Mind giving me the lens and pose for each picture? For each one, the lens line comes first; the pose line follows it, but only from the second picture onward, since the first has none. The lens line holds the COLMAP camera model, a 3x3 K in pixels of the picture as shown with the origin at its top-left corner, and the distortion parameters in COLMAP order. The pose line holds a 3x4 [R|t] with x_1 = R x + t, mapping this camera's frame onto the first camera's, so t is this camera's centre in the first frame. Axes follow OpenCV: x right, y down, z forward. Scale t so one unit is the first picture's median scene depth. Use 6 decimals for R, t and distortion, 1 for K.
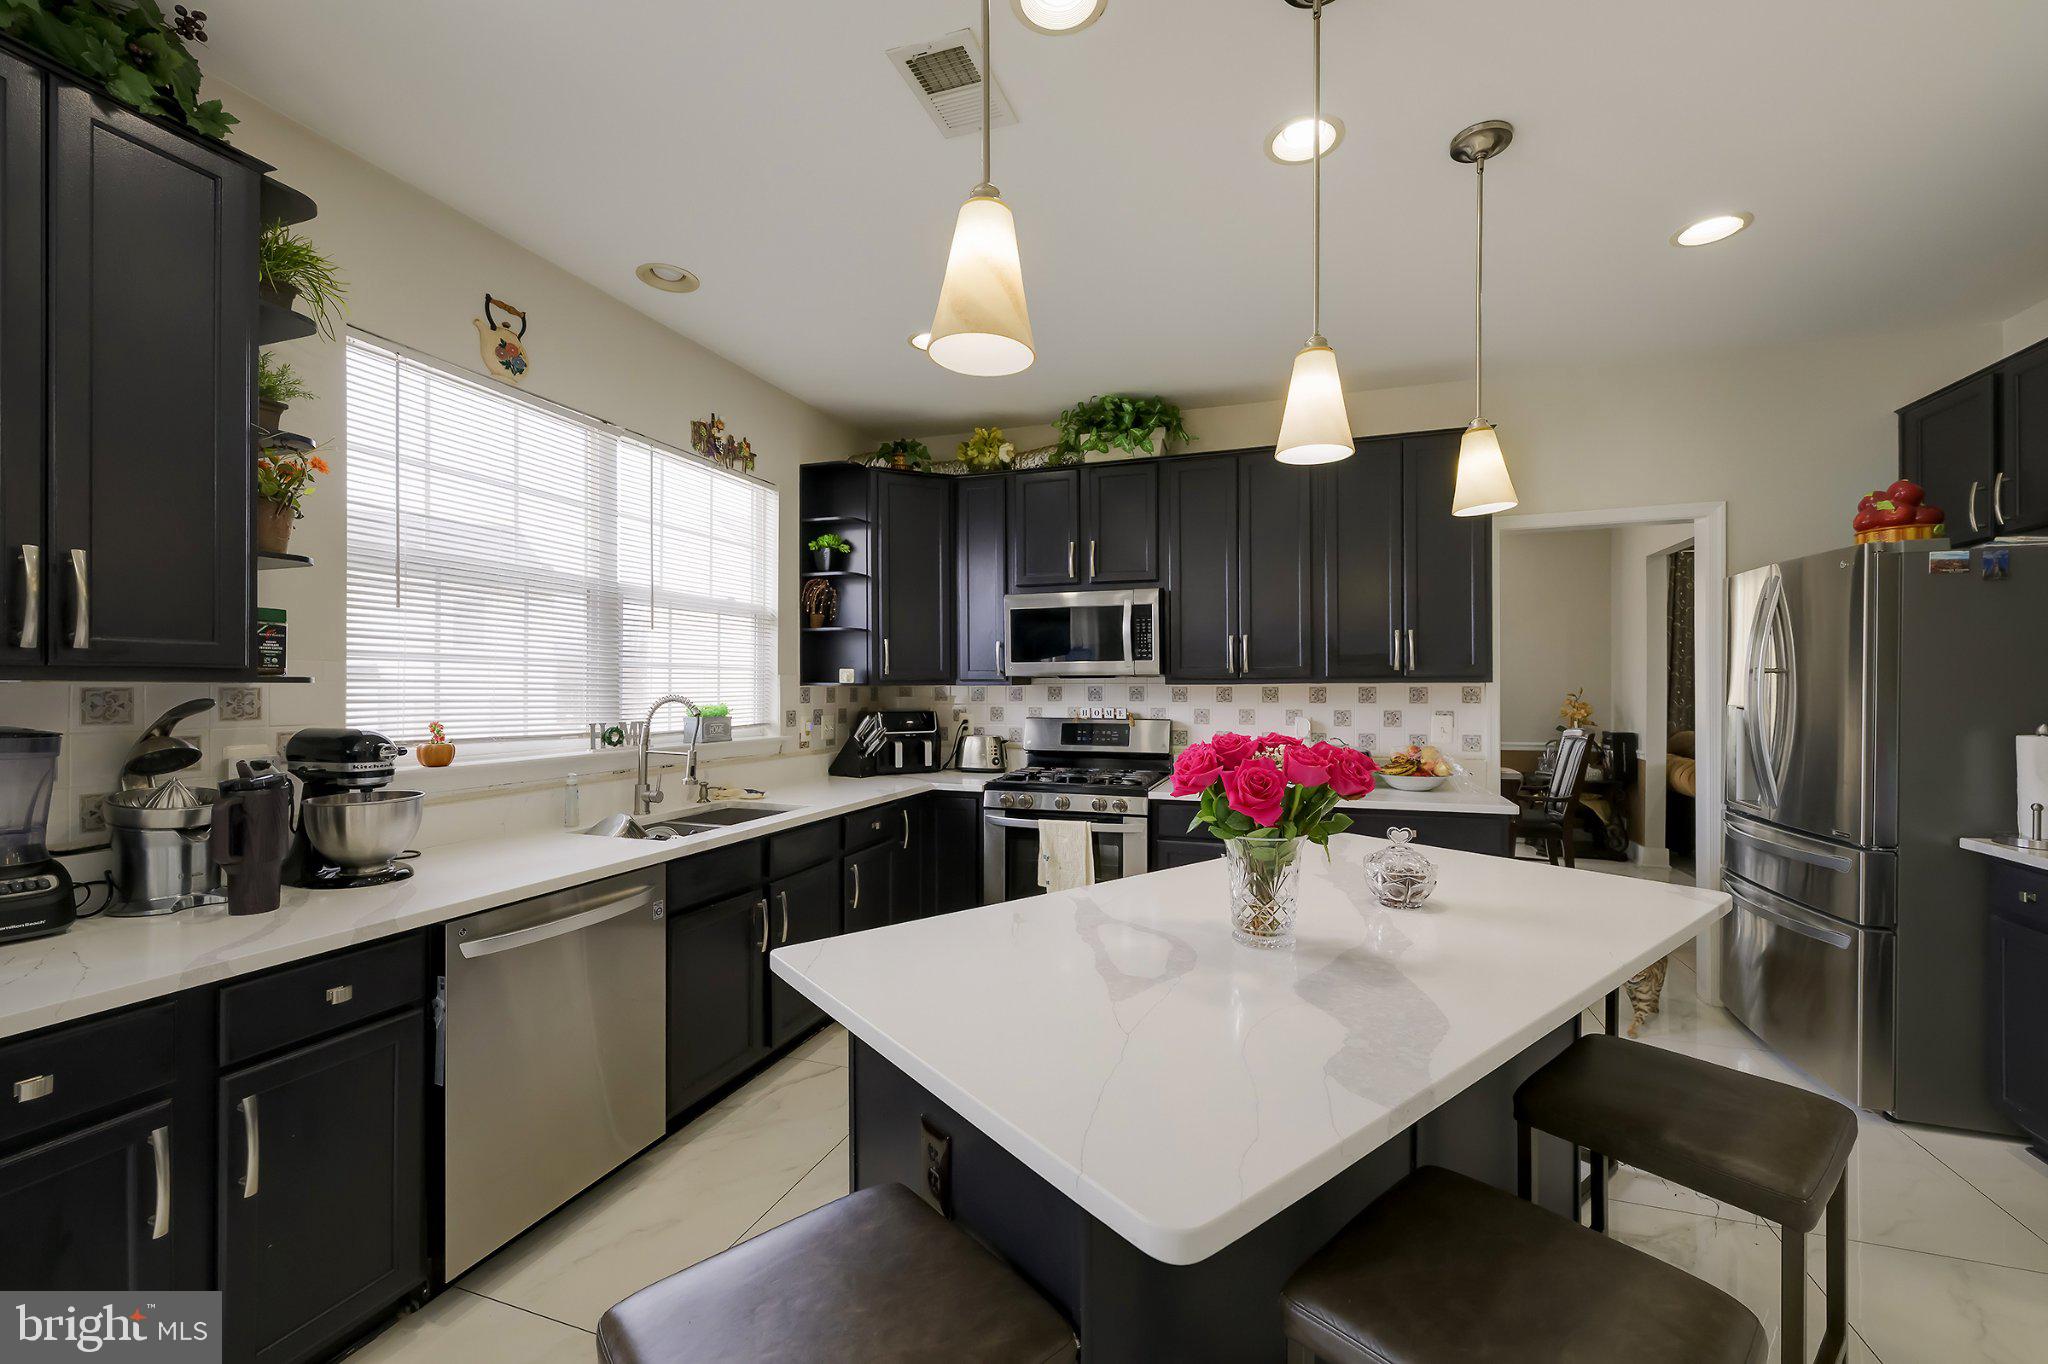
lens RADIAL K [[839.6, 0, 1037.9], [0, 839.6, 690.5], [0, 0, 1]] dist [0.001482, 0.000172]
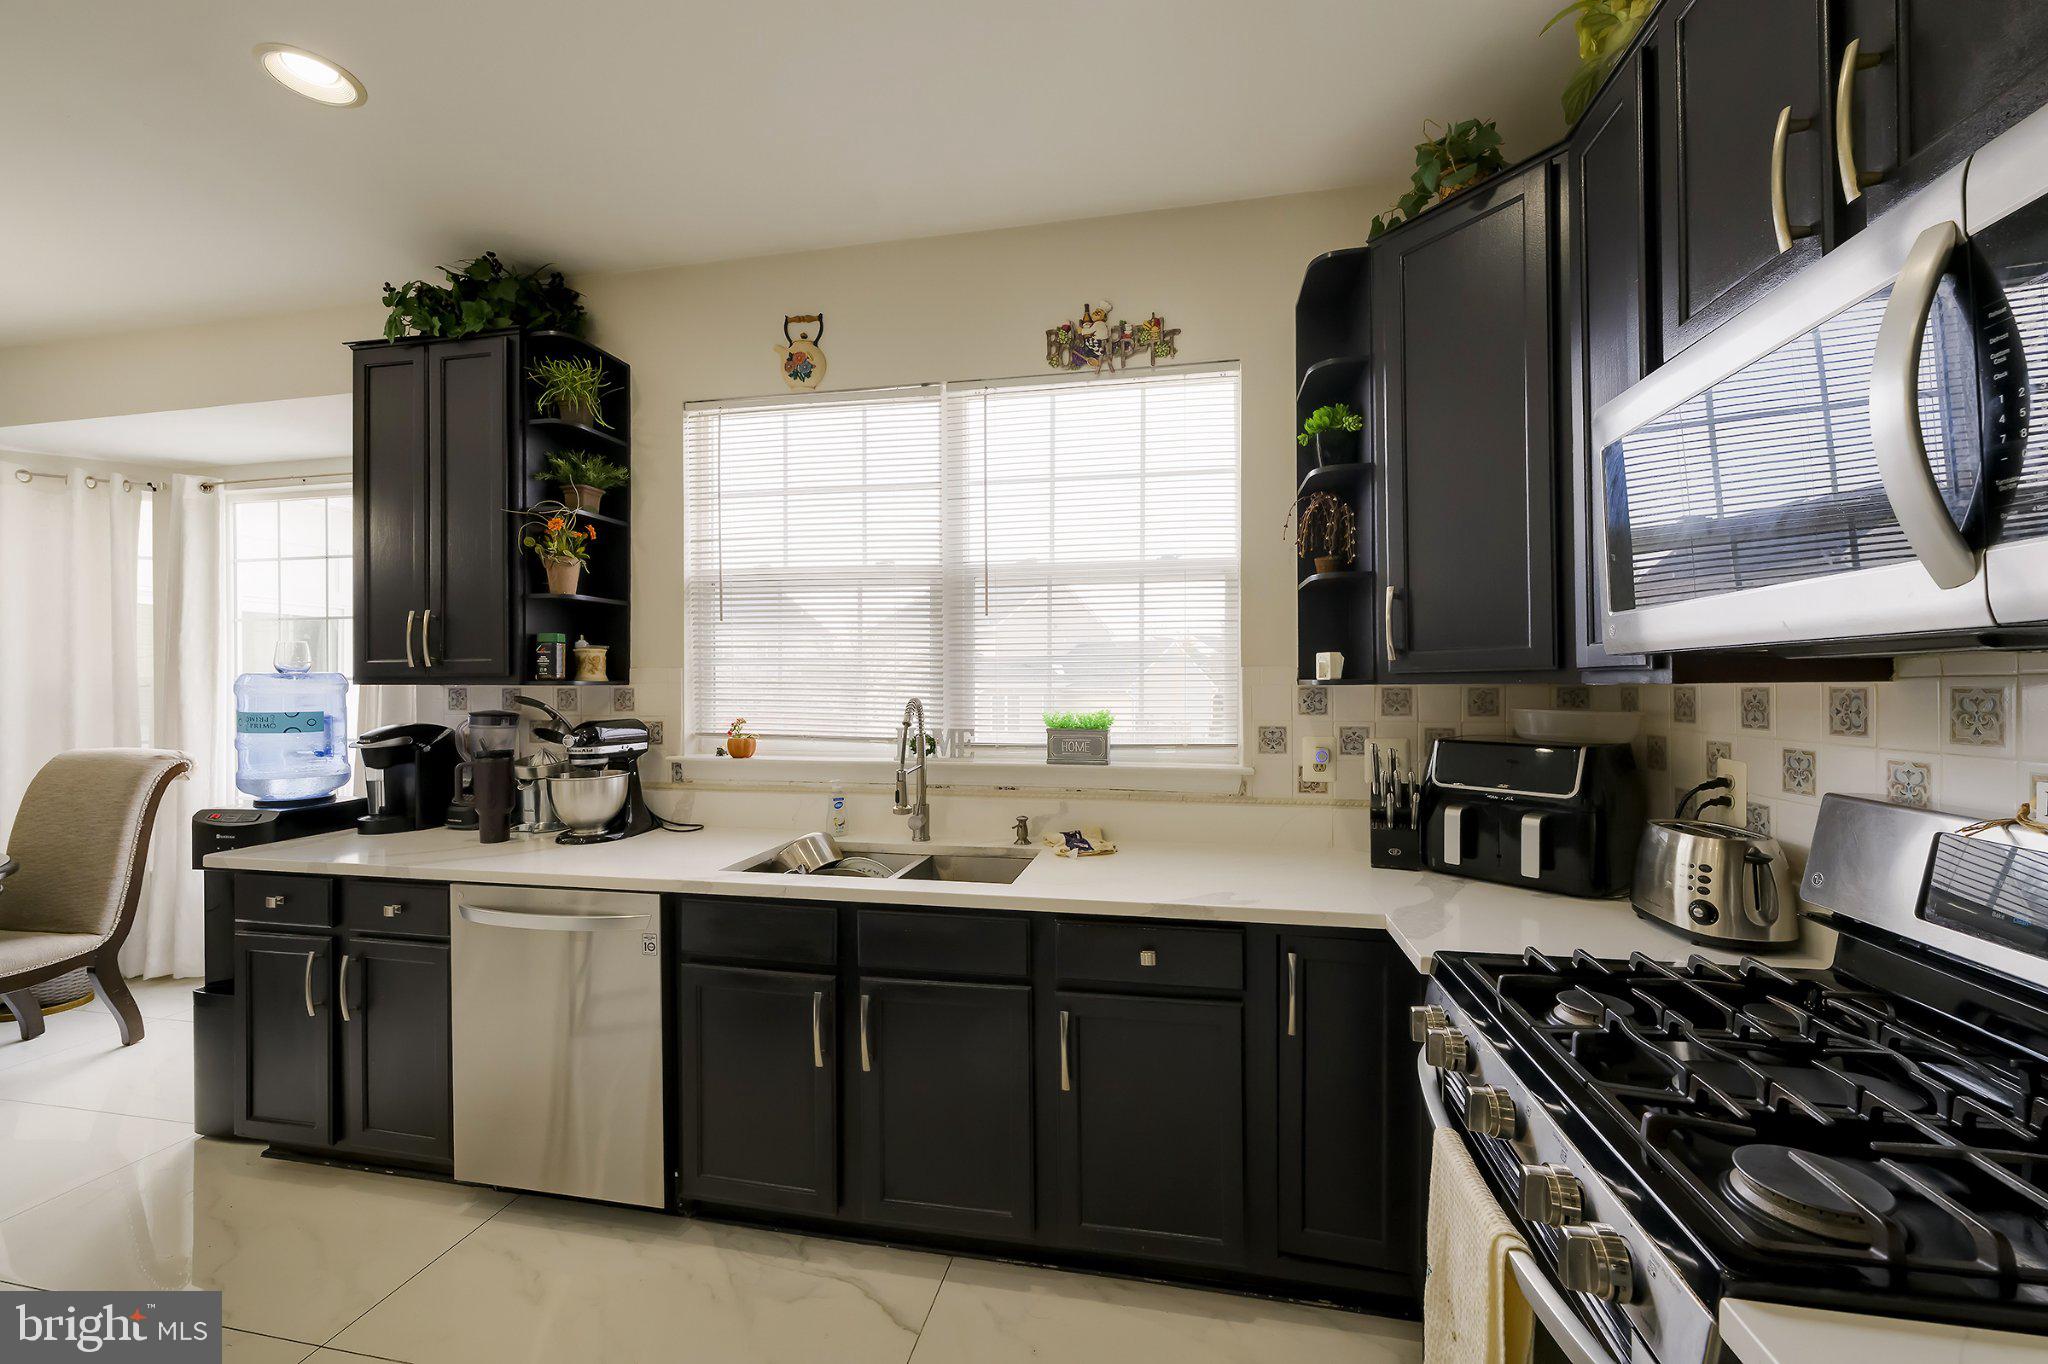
lens RADIAL K [[839.6, 0, 1029.6], [0, 839.6, 673.9], [0, 0, 1]] dist [0.001482, 0.000172]
pose [[0.120459, -0.006102, -0.992700, 0.322796], [-0.000160, 0.999981, -0.006166, -0.011100], [0.992718, 0.000902, 0.120456, 0.885216]]
